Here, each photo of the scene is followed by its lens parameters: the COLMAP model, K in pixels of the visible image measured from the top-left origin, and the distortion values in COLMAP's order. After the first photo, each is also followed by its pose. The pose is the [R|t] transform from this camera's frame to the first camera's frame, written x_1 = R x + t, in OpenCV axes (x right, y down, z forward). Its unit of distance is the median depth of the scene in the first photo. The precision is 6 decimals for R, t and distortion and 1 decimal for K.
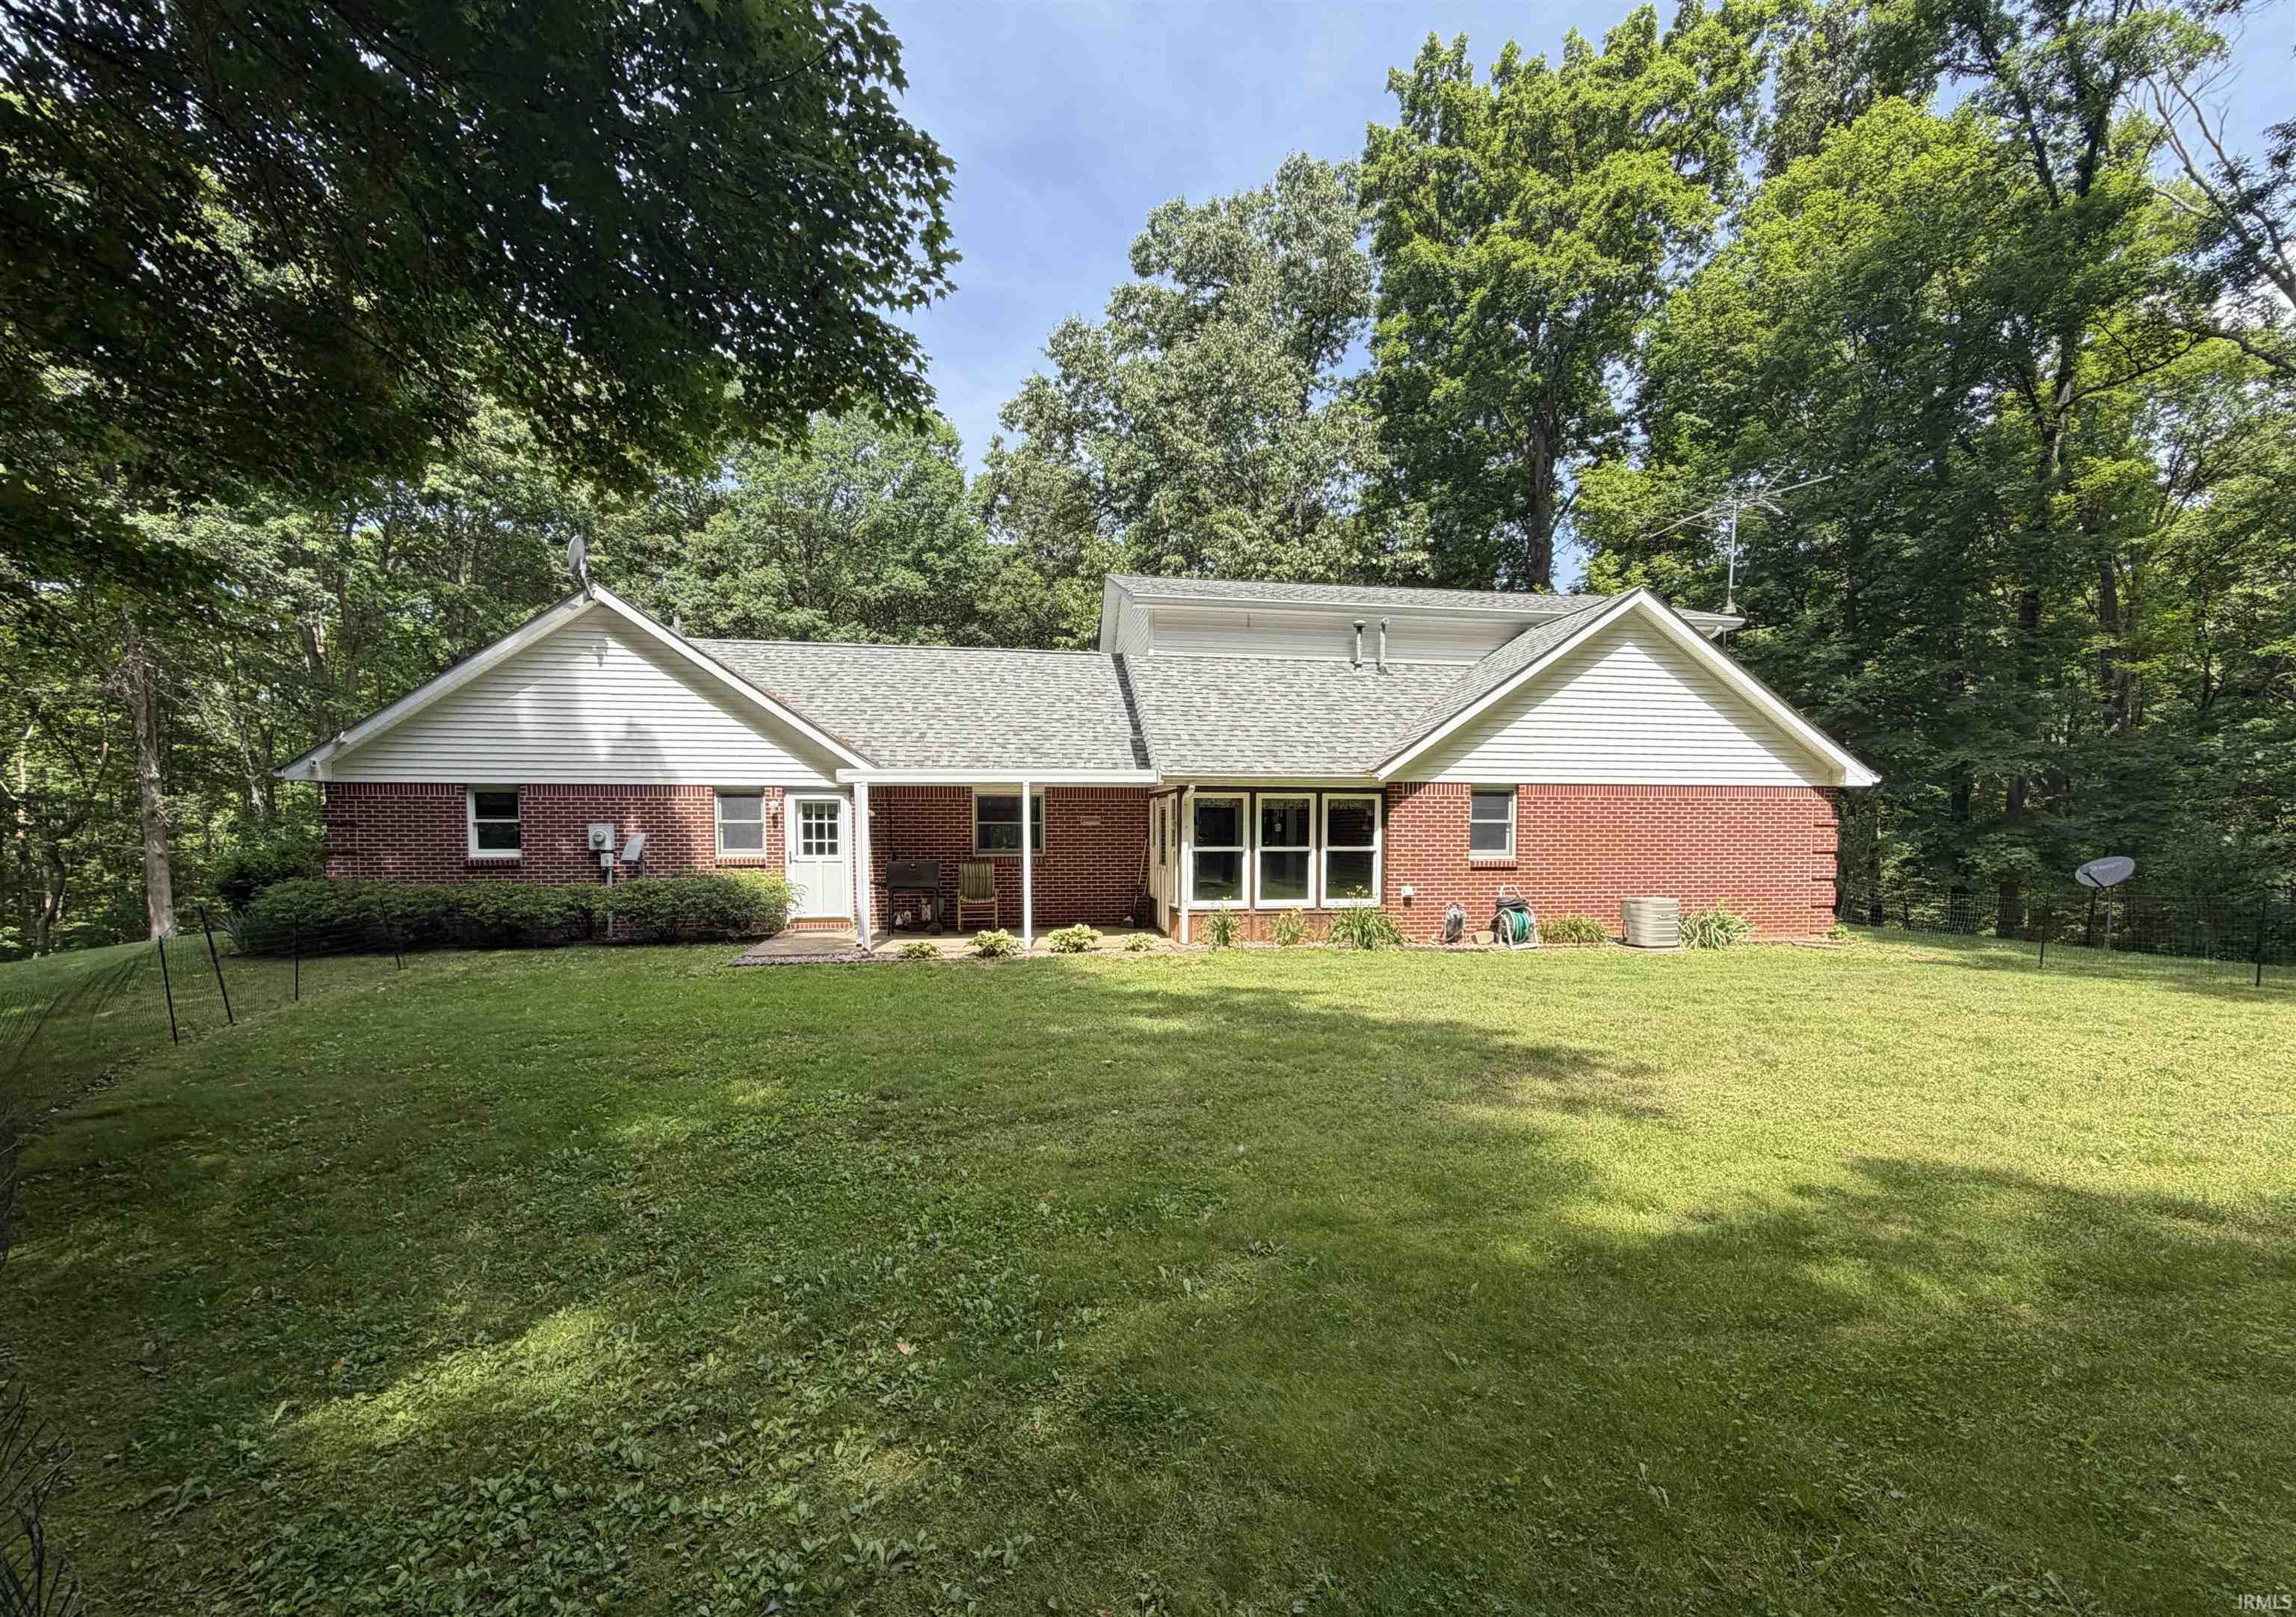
lens RADIAL K [[978.4, 0, 1181.5], [0, 978.4, 889.0], [0, 0, 1]] dist [-0.000373, -0.000359]
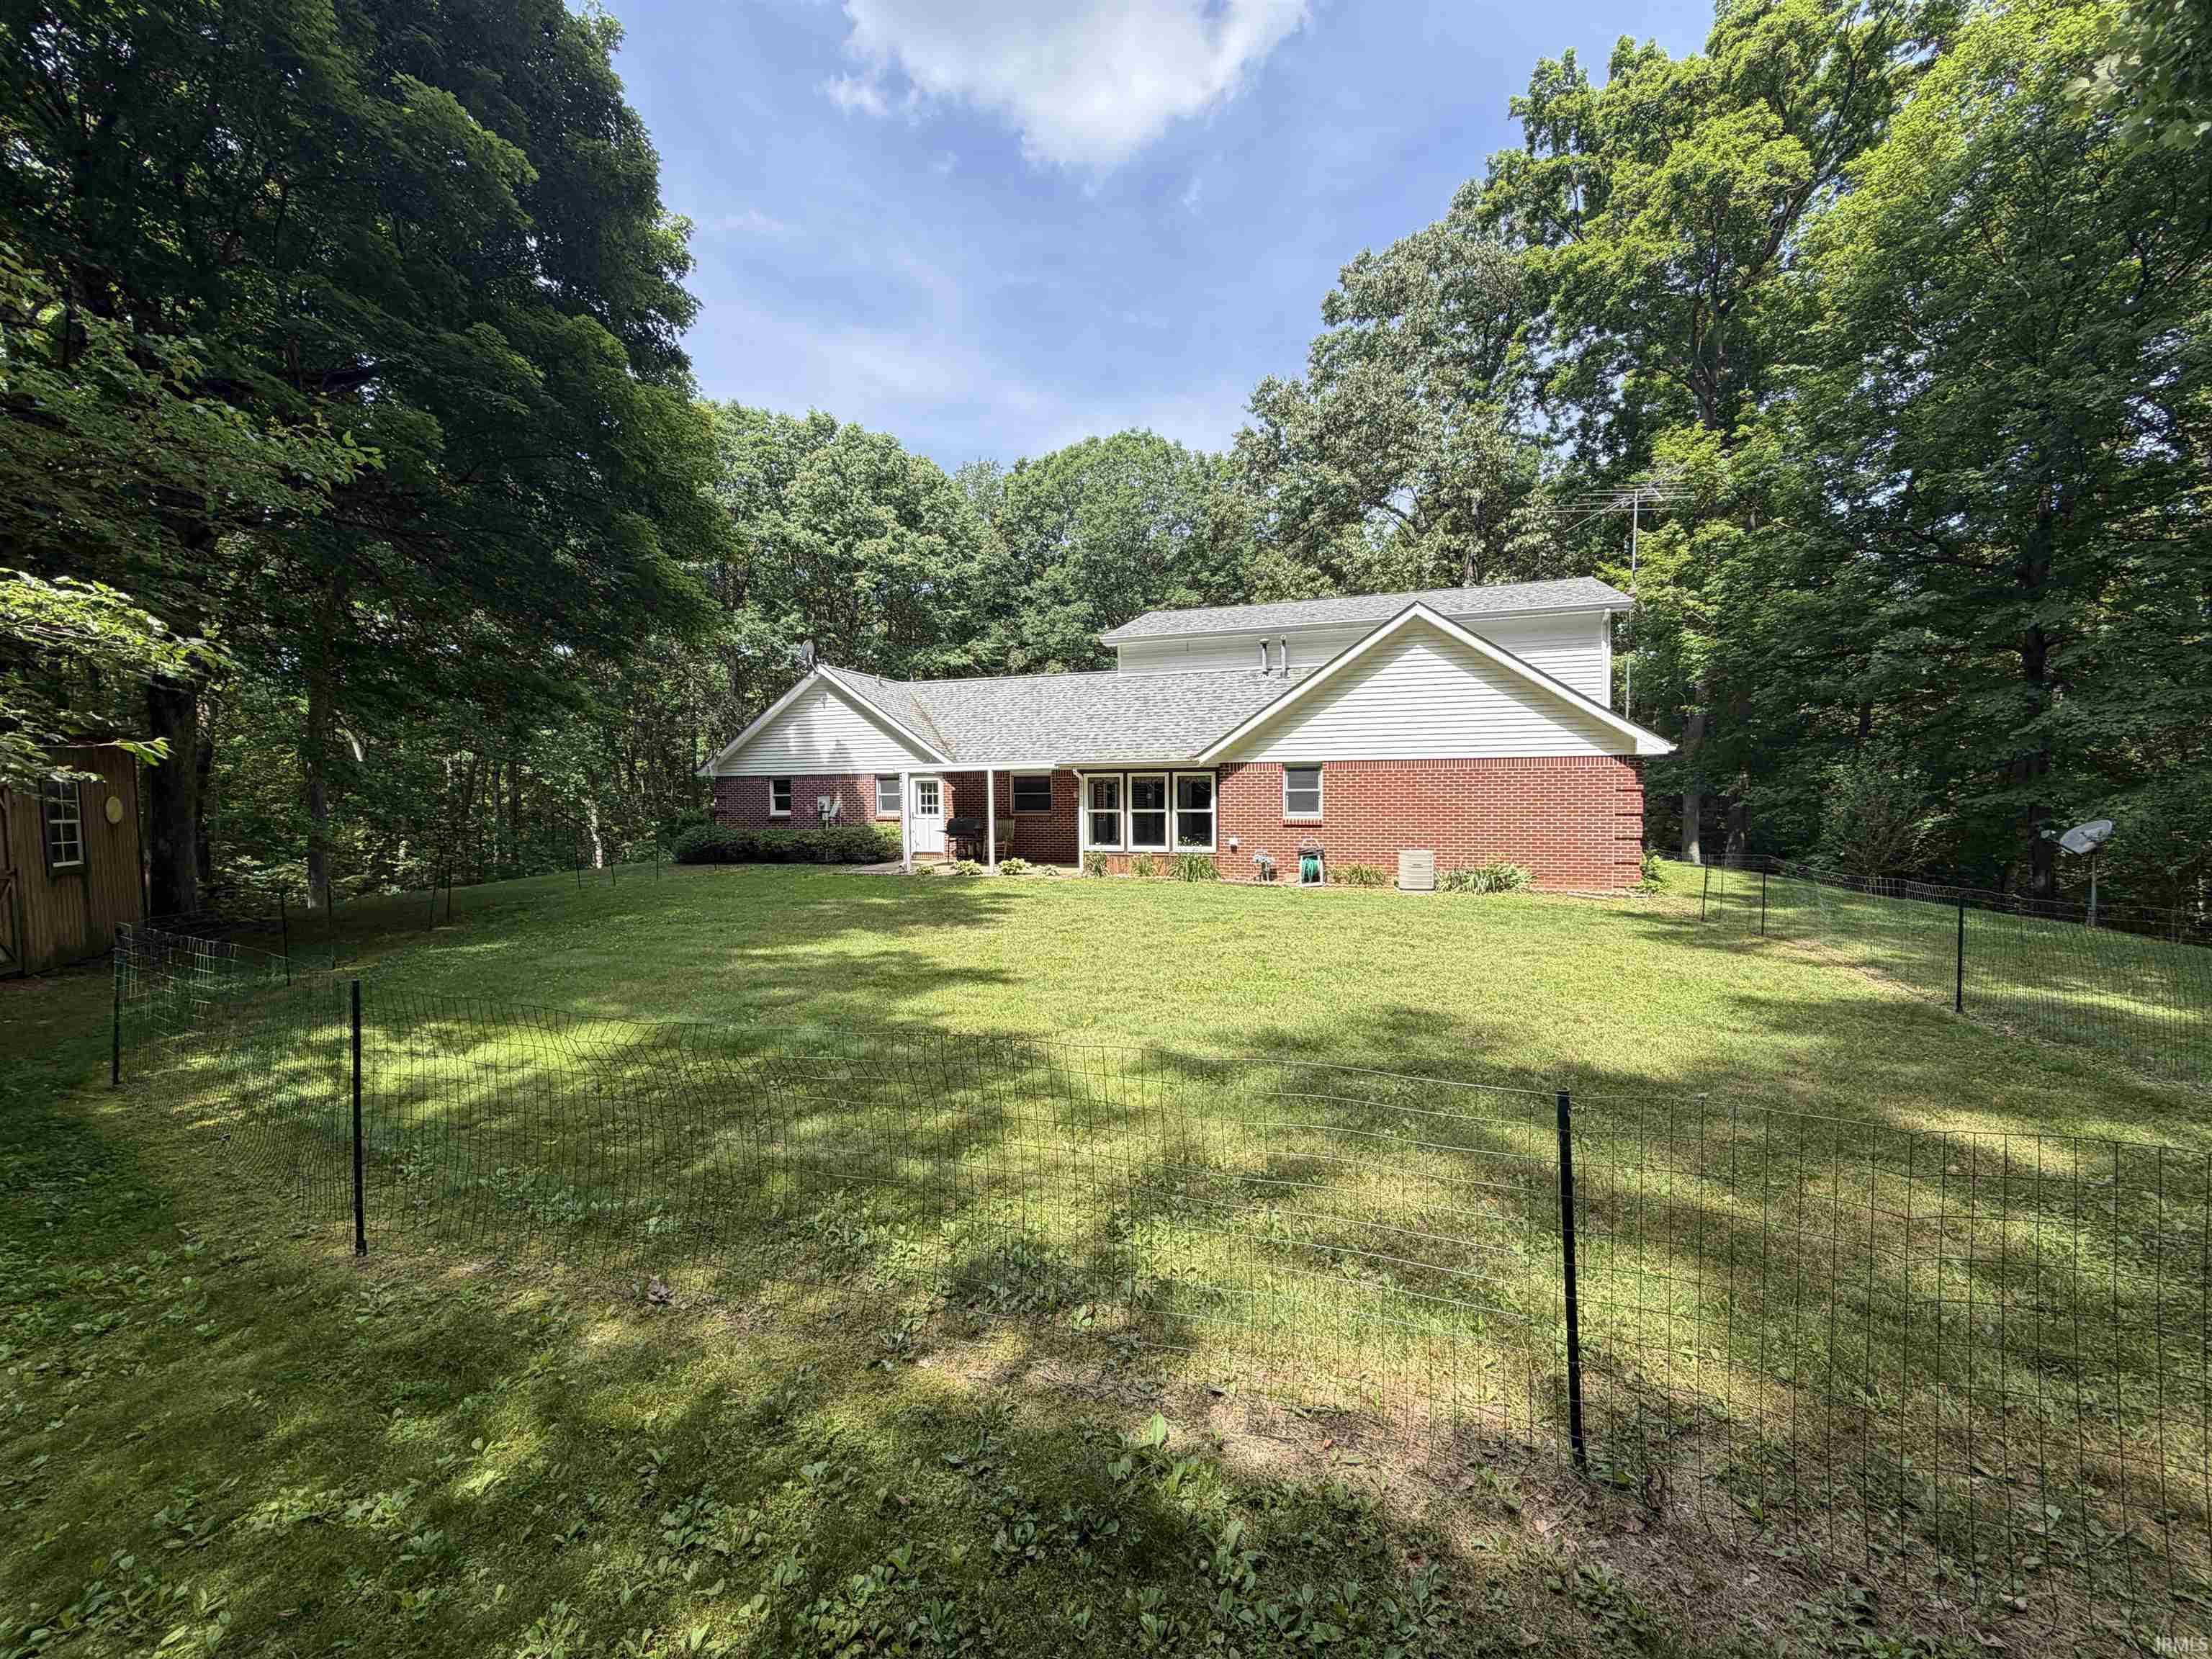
lens RADIAL K [[881.5, 0, 1100.0], [0, 881.5, 839.5], [0, 0, 1]] dist [0.000687, 0.000460]
pose [[0.875164, 0.016897, -0.483531, 0.639257], [-0.019070, 0.999818, 0.000422, 0.002455], [0.483450, 0.008851, 0.875327, -0.175250]]
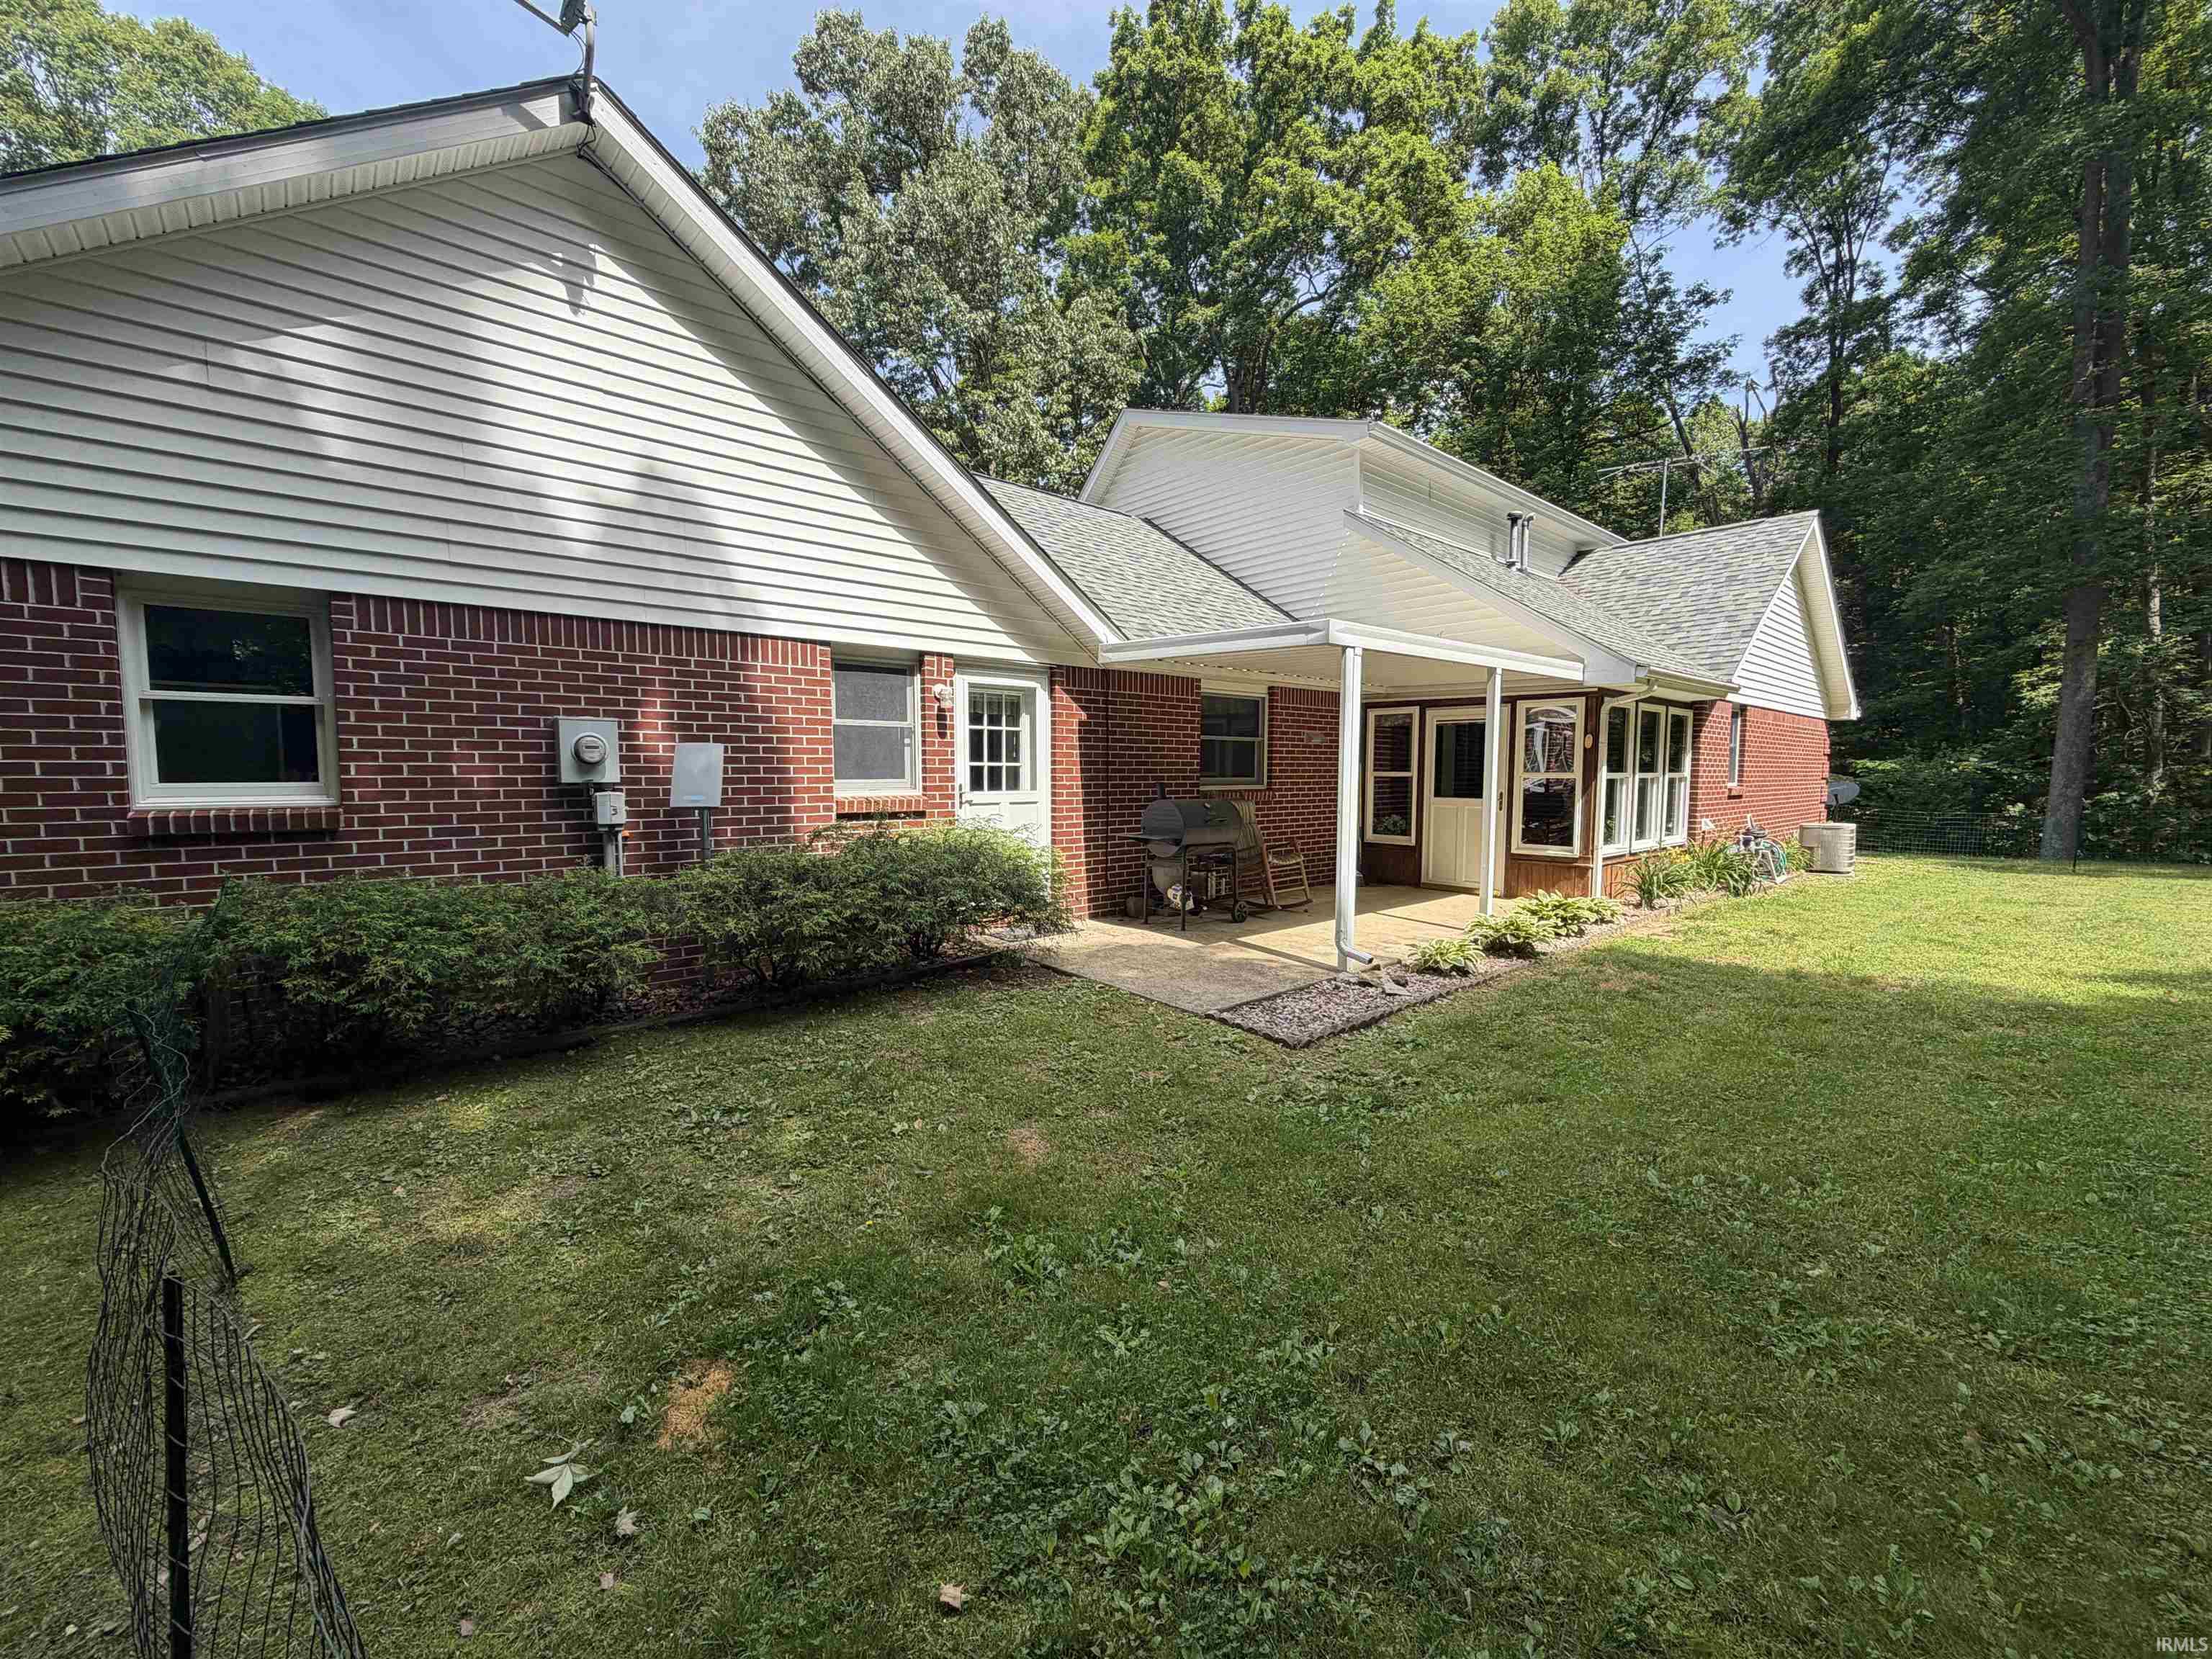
lens RADIAL K [[891.6, 0, 1106.0], [0, 891.6, 829.5], [0, 0, 1]] dist [-0.001488, 0.000204]
pose [[0.853081, -0.033850, 0.520679, -0.603243], [0.032021, 0.999409, 0.012511, -0.018907], [-0.520795, 0.006000, 0.853661, 0.585147]]
